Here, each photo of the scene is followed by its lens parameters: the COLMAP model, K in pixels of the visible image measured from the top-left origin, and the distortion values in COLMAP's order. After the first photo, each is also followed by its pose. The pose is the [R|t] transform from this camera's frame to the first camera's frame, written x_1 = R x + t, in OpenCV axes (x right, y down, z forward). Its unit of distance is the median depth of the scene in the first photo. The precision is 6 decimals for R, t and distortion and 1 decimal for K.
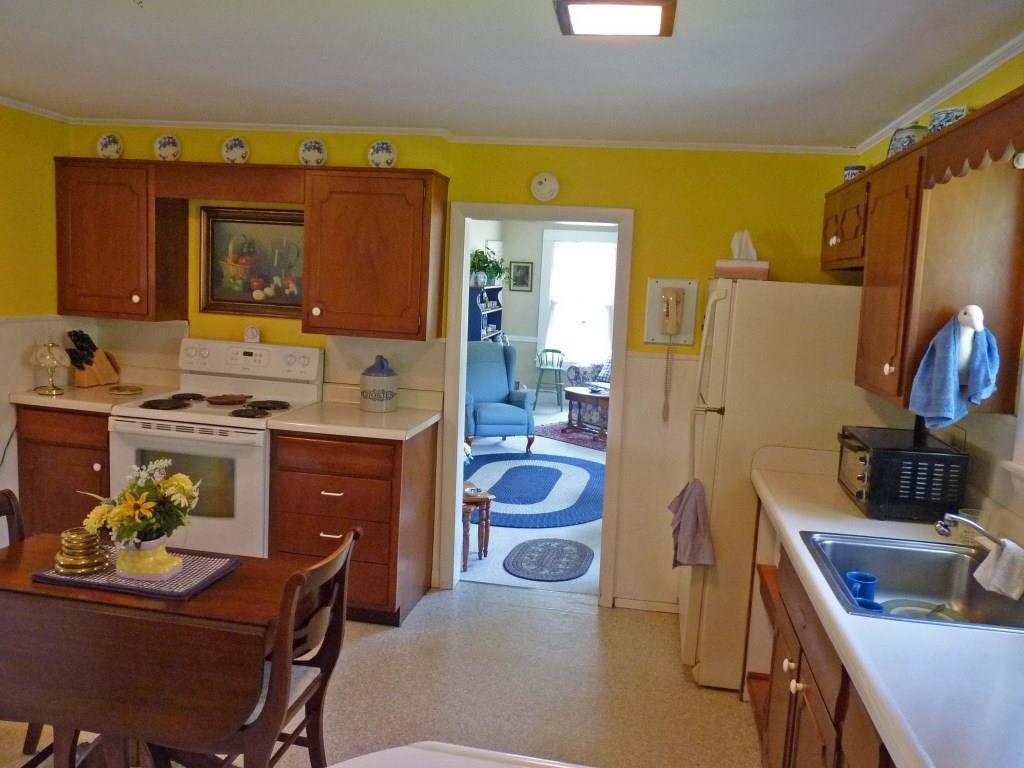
lens RADIAL K [[805.4, 0, 512.0], [0, 805.4, 384.0], [0, 0, 1]] dist [-0.012945, 0.002113]
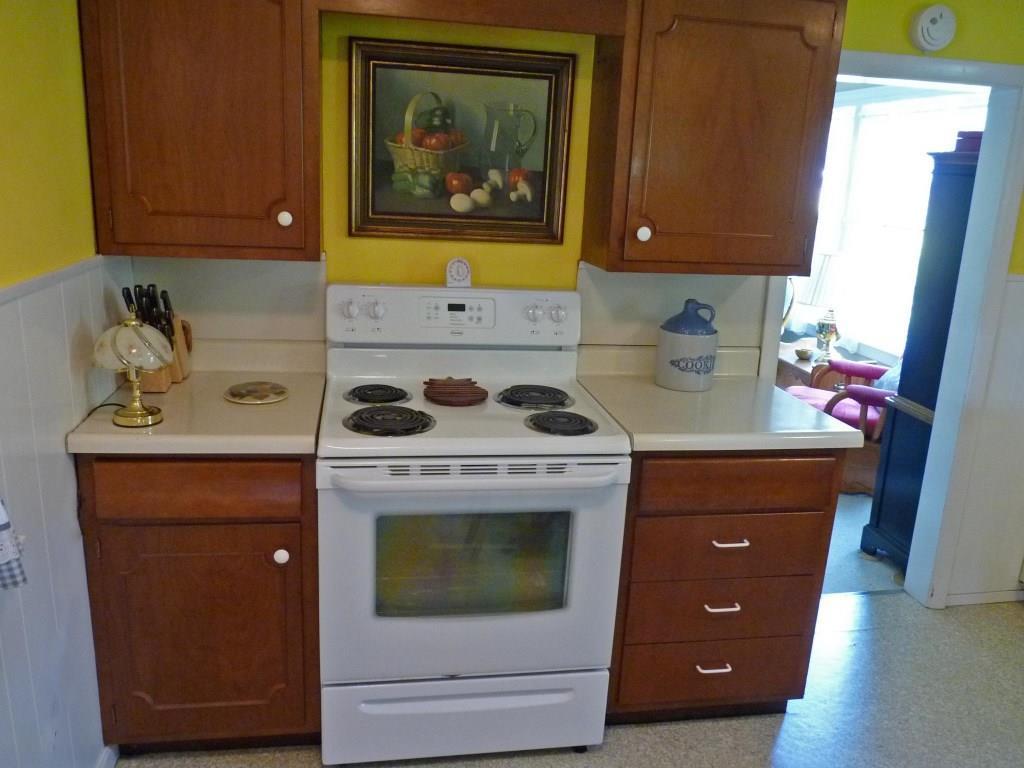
lens RADIAL K [[805.4, 0, 512.0], [0, 805.4, 384.0], [0, 0, 1]] dist [-0.012945, 0.002113]
pose [[0.941573, -0.095079, 0.323110, -0.485116], [0.045910, 0.986605, 0.156533, -0.072257], [-0.333665, -0.132553, 0.933326, 0.439328]]
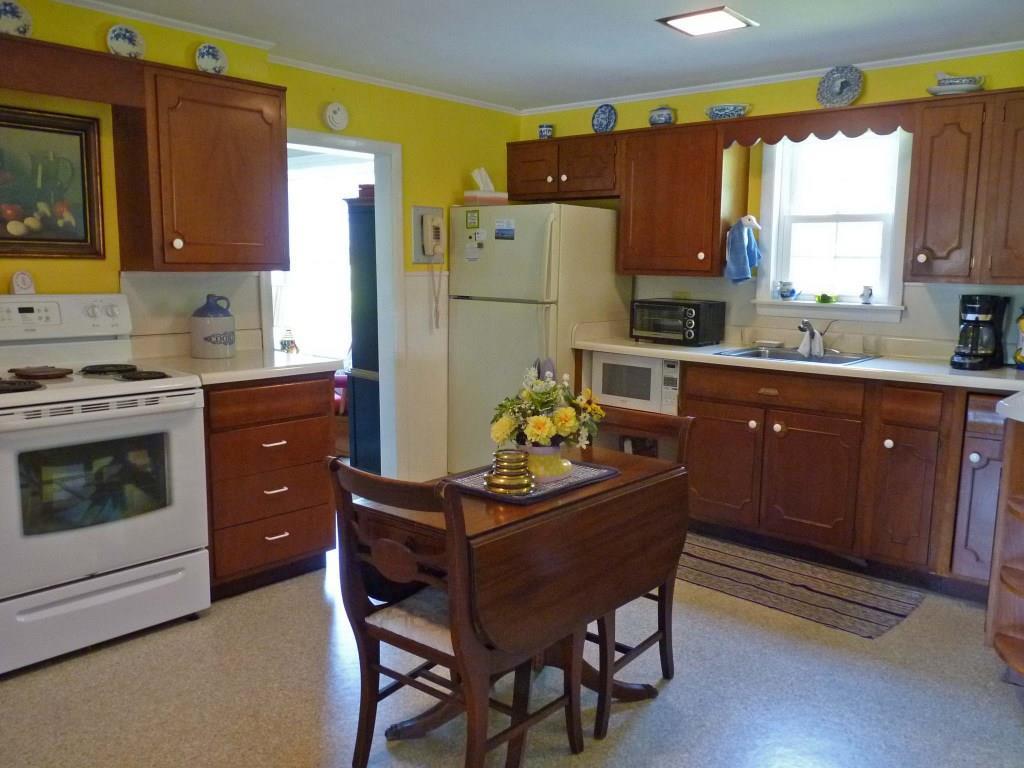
lens RADIAL K [[825.5, 0, 512.0], [0, 825.5, 384.0], [0, 0, 1]] dist [-0.010324, 0.004495]
pose [[0.523745, -0.172692, 0.834188, -0.730411], [0.123746, 0.984273, 0.126069, -0.011362], [-0.842840, 0.037200, 0.536878, 0.238449]]
